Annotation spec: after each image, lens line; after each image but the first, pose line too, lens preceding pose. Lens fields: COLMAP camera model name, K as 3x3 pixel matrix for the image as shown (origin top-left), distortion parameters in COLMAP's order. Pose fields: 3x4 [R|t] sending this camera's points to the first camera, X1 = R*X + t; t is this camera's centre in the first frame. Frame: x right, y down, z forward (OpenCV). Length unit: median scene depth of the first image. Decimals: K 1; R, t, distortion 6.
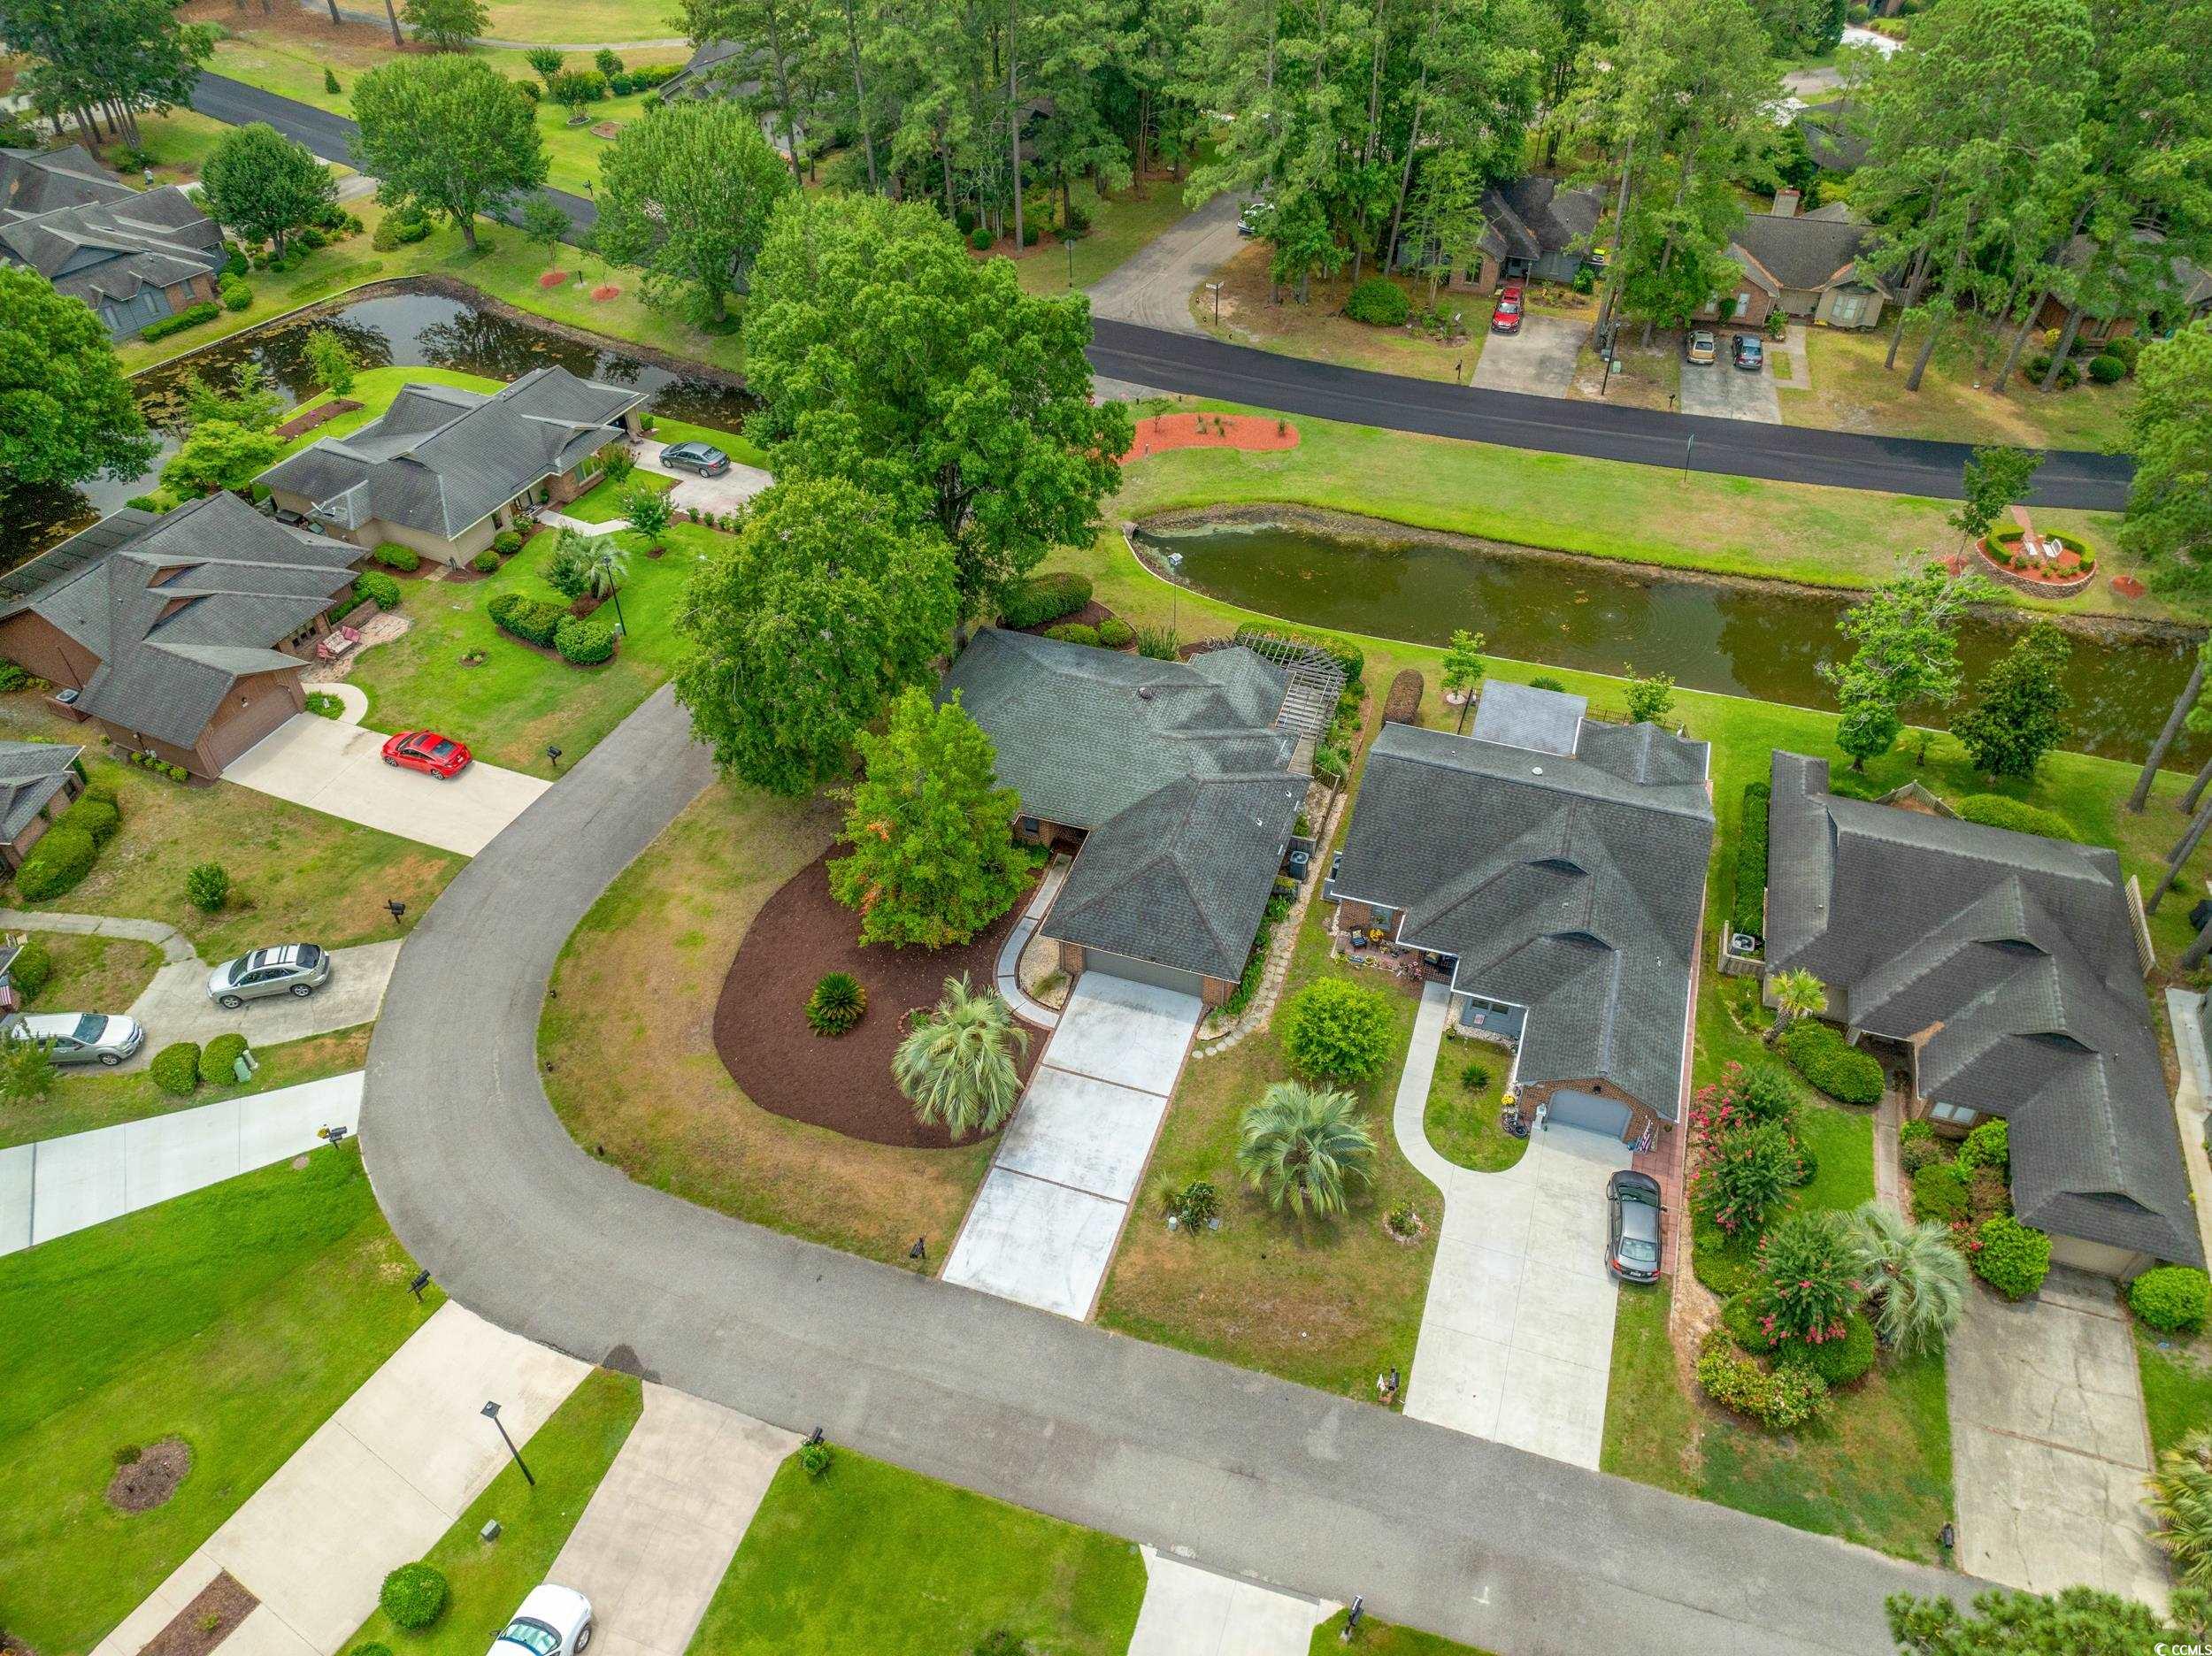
lens RADIAL K [[1562.4, 0, 1121.5], [0, 1562.4, 826.6], [0, 0, 1]] dist [-0.051805, 0.024117]
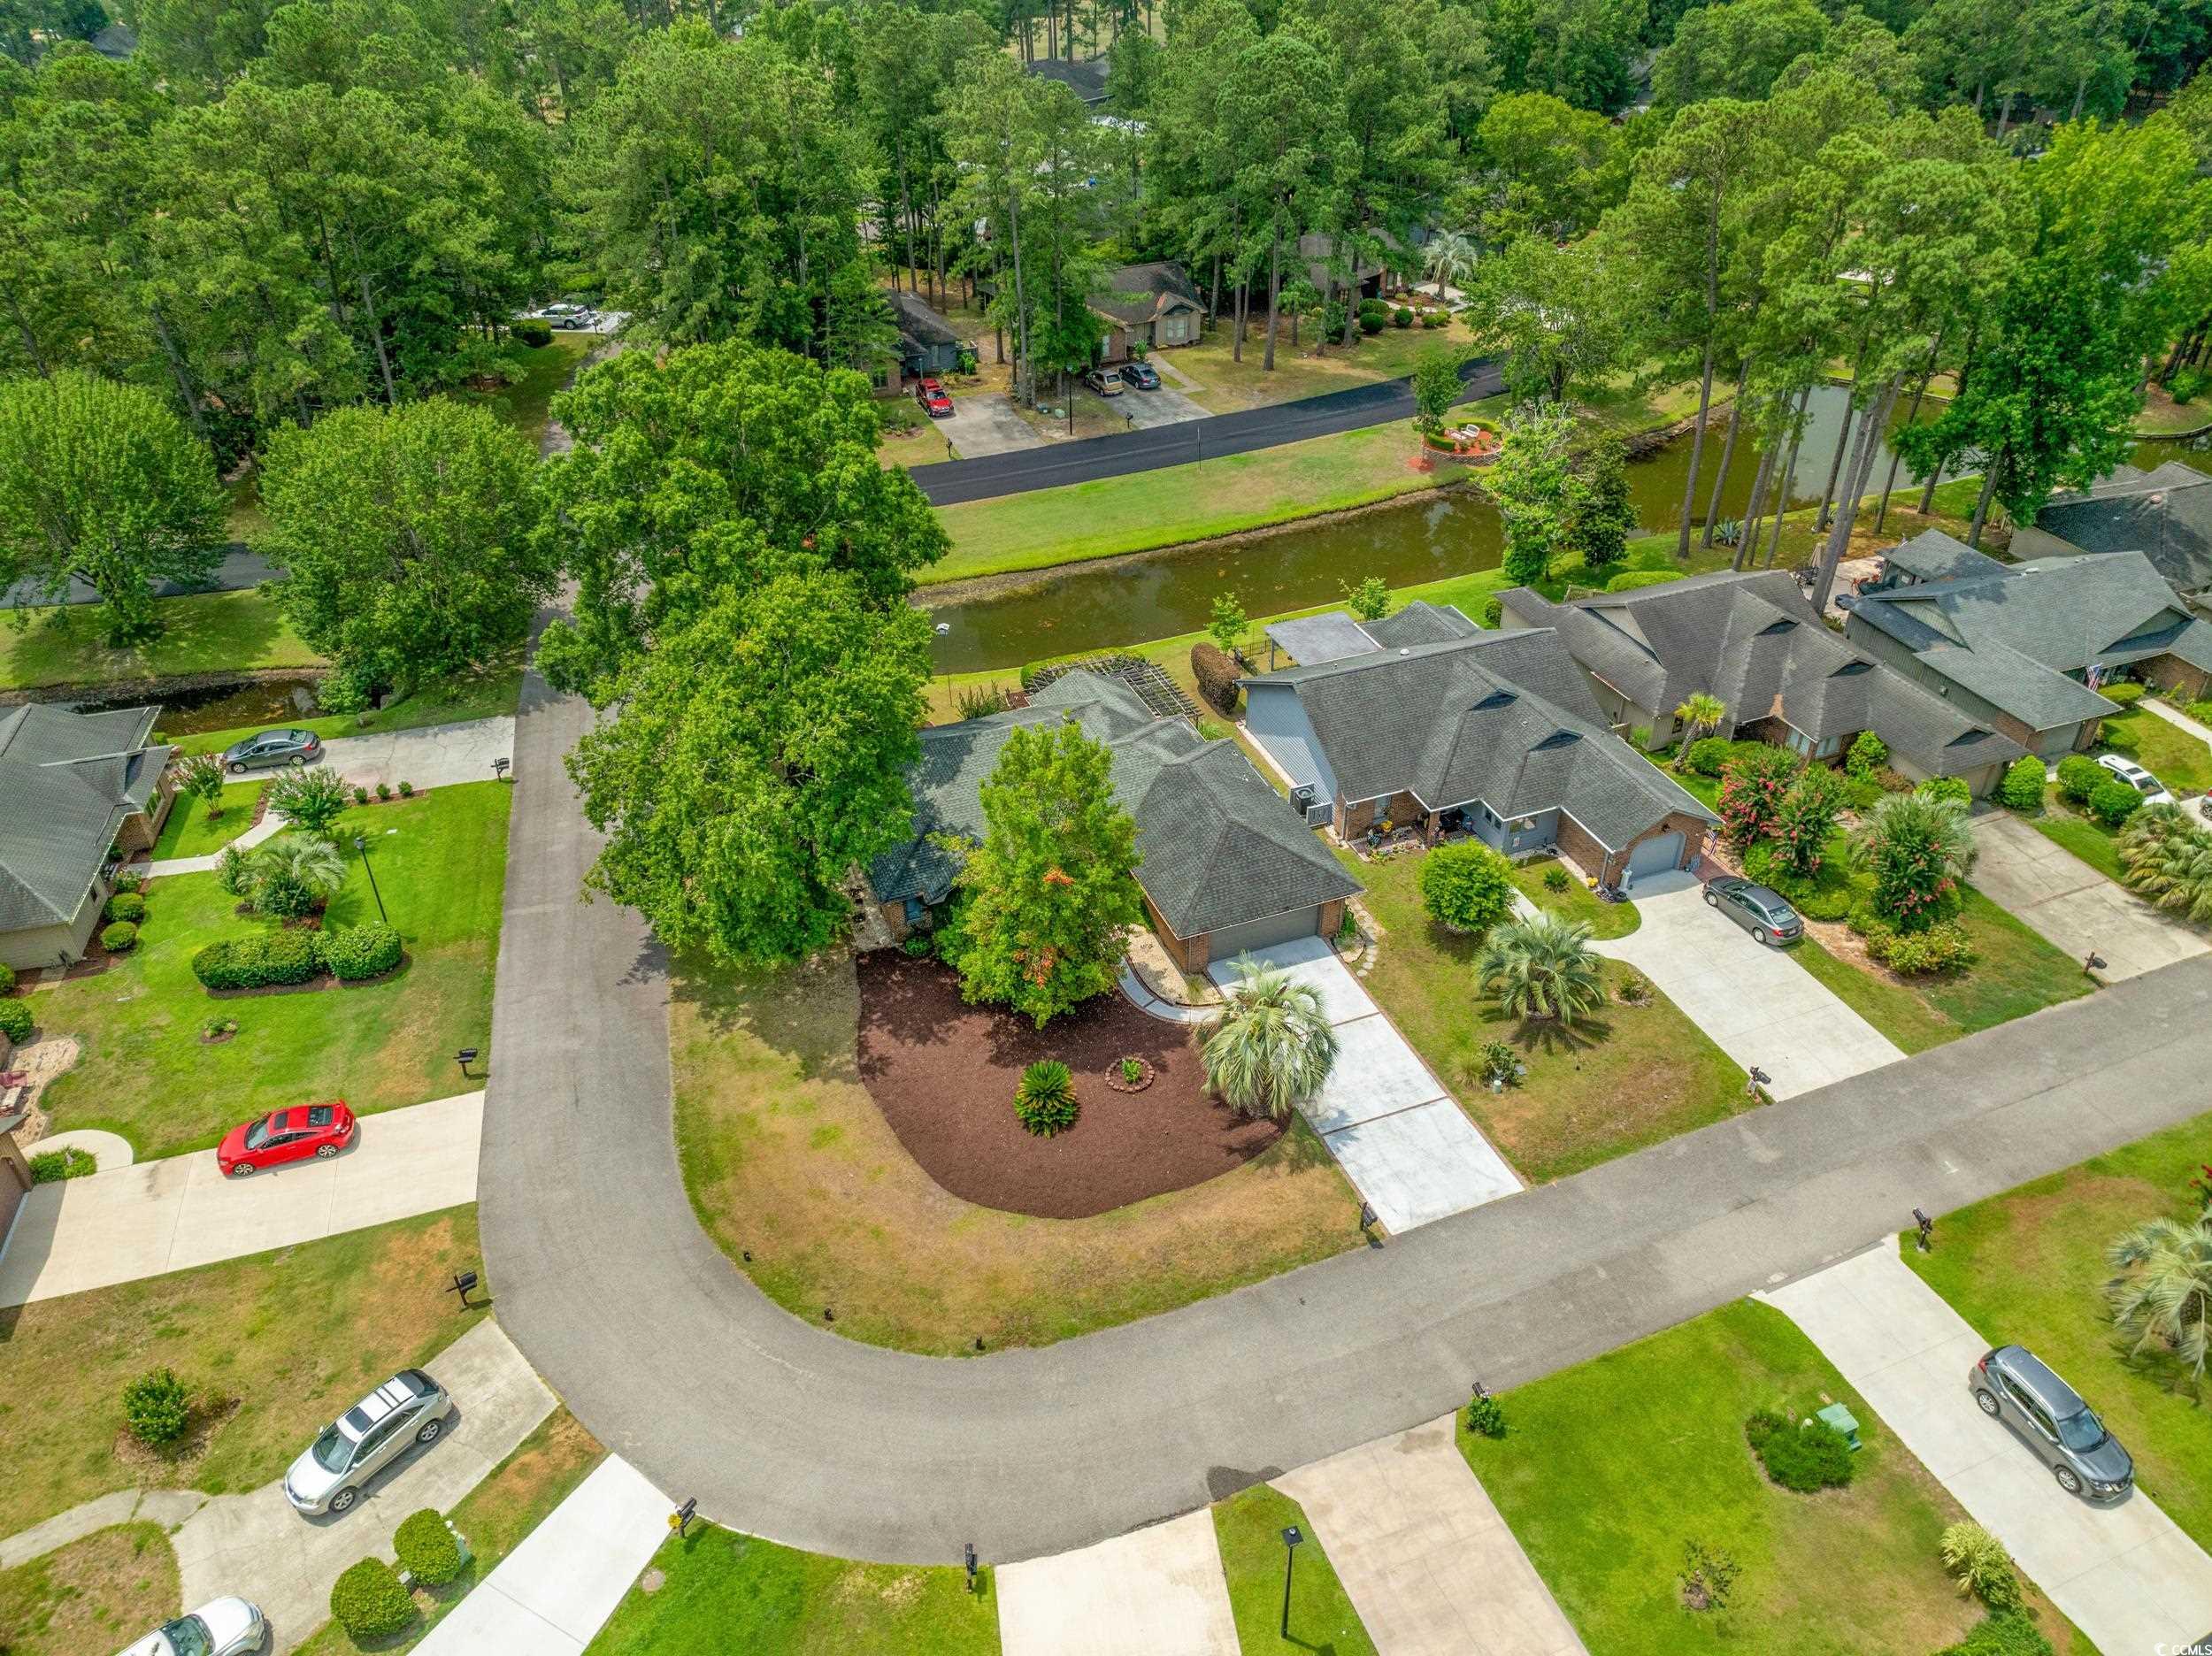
lens RADIAL K [[1562.4, 0, 1121.5], [0, 1562.4, 826.6], [0, 0, 1]] dist [-0.051805, 0.024117]
pose [[0.766152, -0.364698, 0.529157, -0.573764], [0.436376, 0.899687, -0.011748, 0.002005], [-0.471791, 0.239913, 0.848443, 0.176583]]
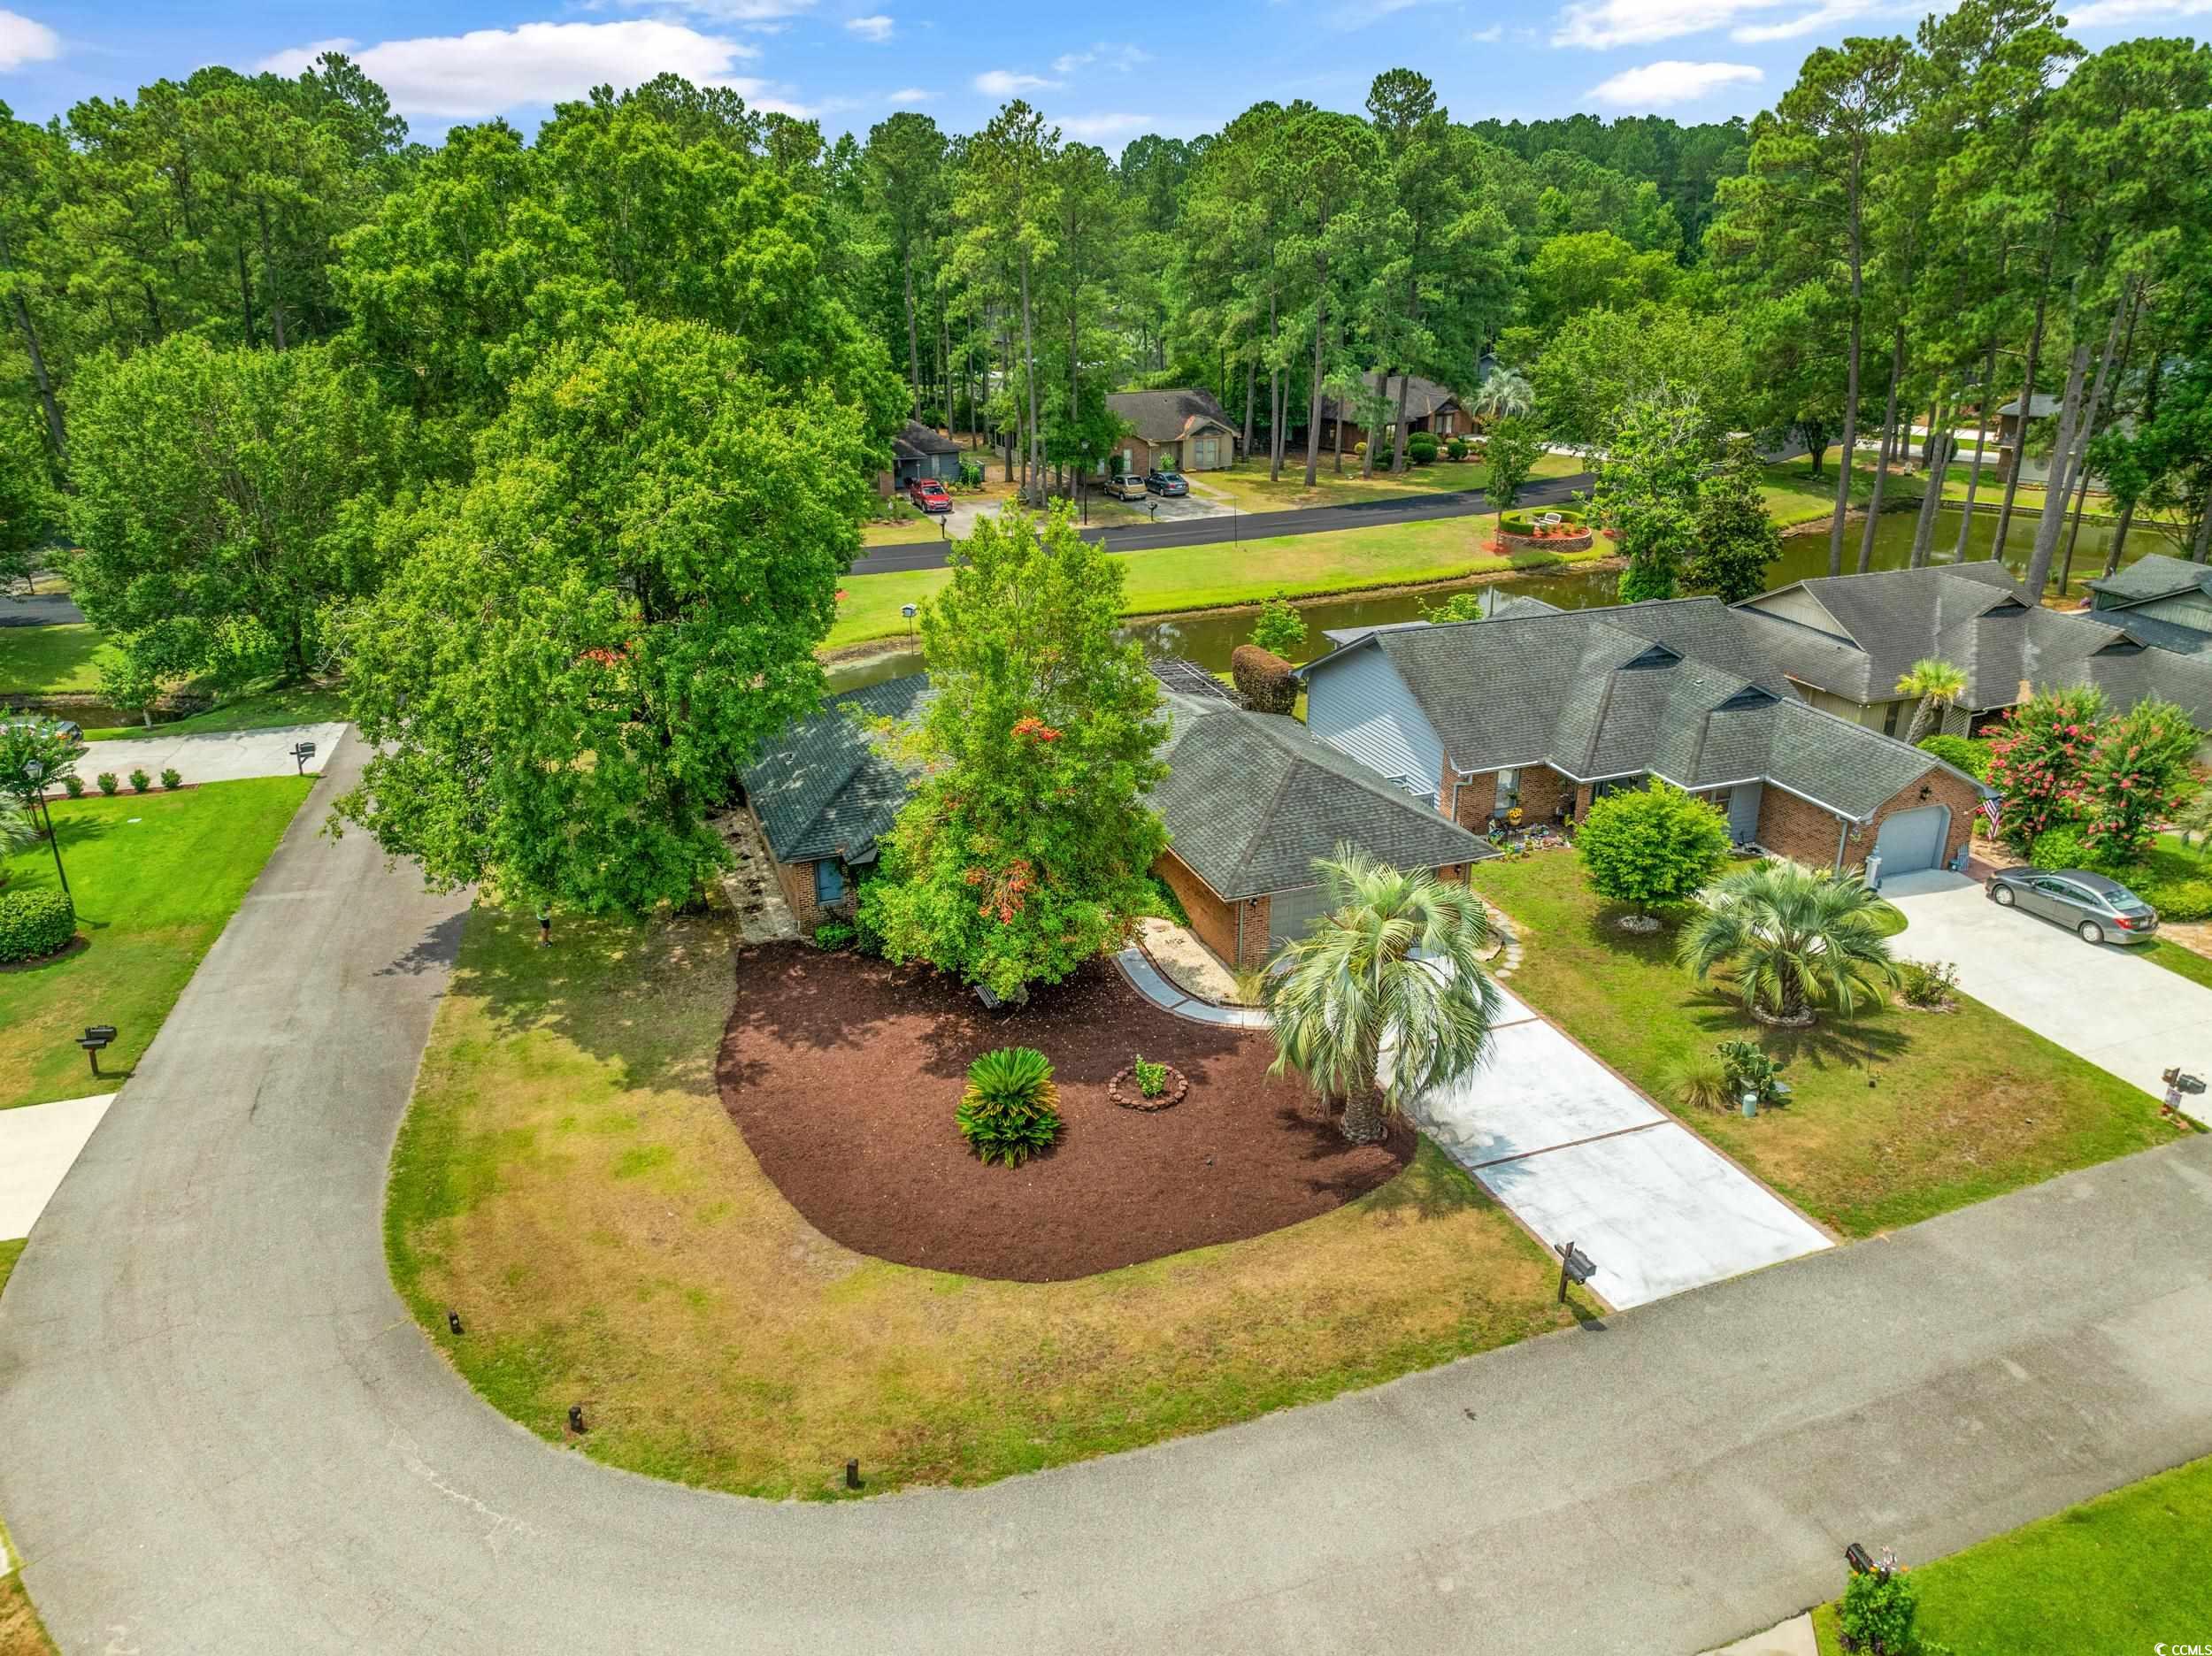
lens RADIAL K [[1562.4, 0, 1121.5], [0, 1562.4, 826.6], [0, 0, 1]] dist [-0.051805, 0.024117]
pose [[0.776558, -0.232837, 0.585443, -0.452781], [0.424851, 0.879683, -0.213682, 0.161769], [-0.465251, 0.414662, 0.782046, 0.516445]]
